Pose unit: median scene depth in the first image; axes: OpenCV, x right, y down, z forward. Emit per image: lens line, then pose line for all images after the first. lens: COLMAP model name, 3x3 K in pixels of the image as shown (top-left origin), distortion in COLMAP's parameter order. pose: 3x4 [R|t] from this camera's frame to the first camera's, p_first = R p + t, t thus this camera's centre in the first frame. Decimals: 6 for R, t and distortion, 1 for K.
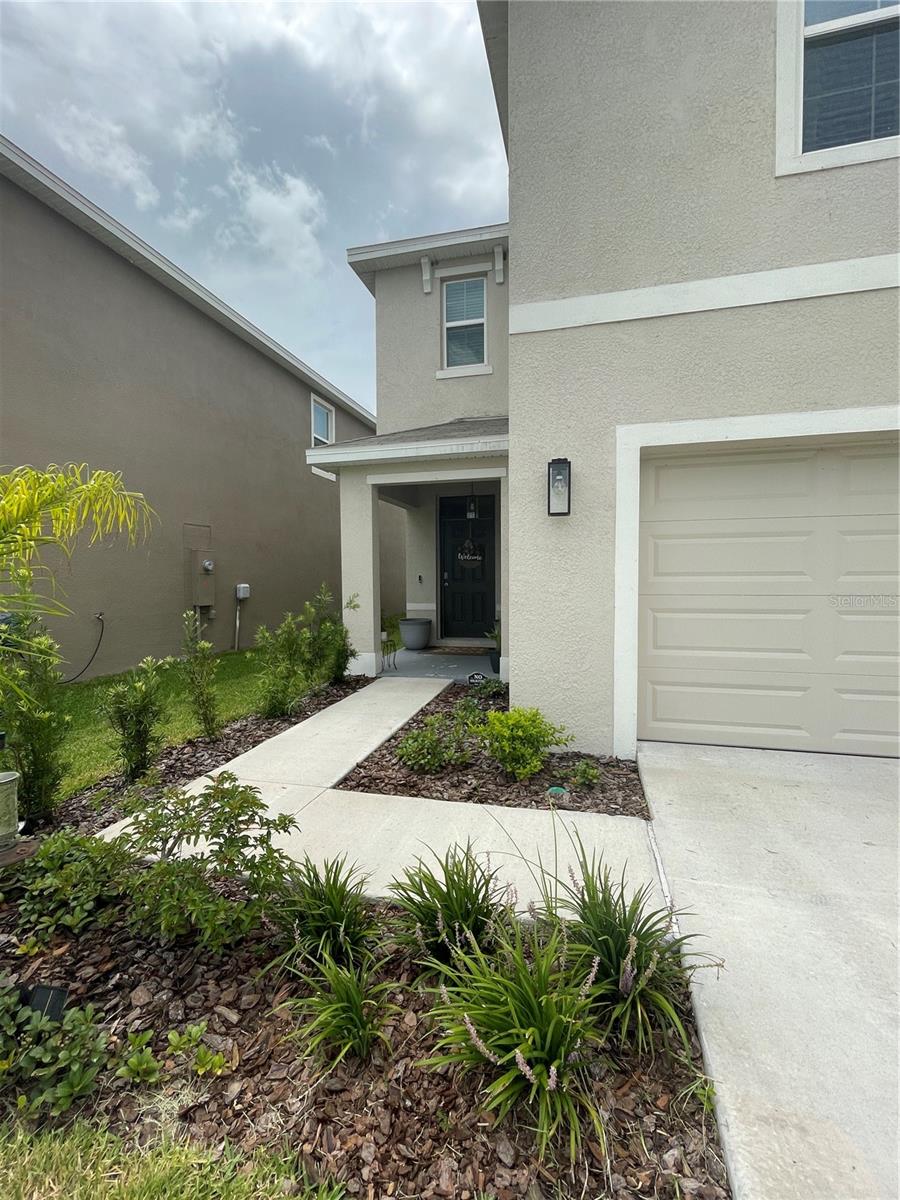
lens RADIAL K [[517.9, 0, 455.2], [0, 517.9, 598.2], [0, 0, 1]] dist [-0.001149, -0.000169]
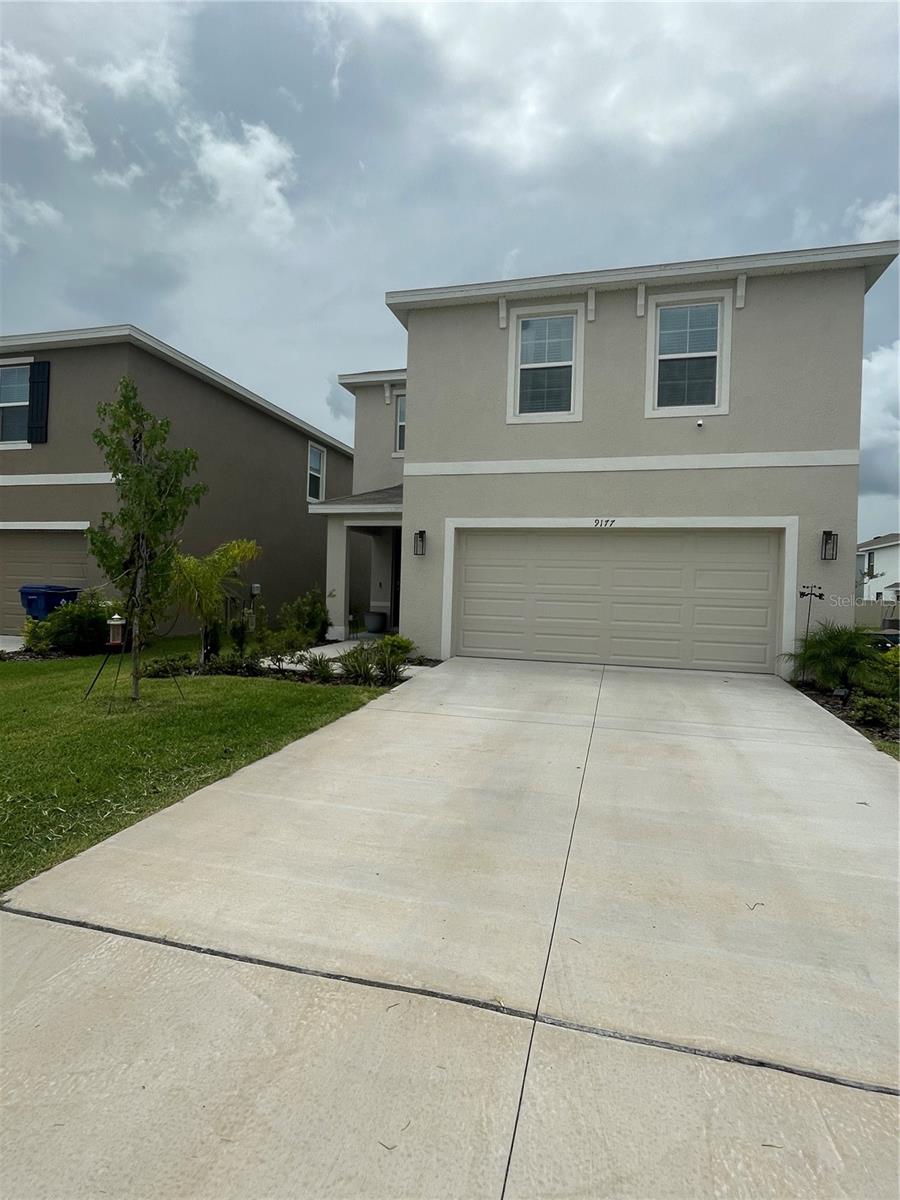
lens RADIAL K [[628.1, 0, 450.0], [0, 628.1, 600.0], [0, 0, 1]] dist [-0.049289, -0.000109]
pose [[0.999211, 0.035753, -0.017318, 0.231636], [-0.036239, 0.998933, -0.028616, 0.071166], [0.016277, 0.029221, 0.999440, -1.081843]]
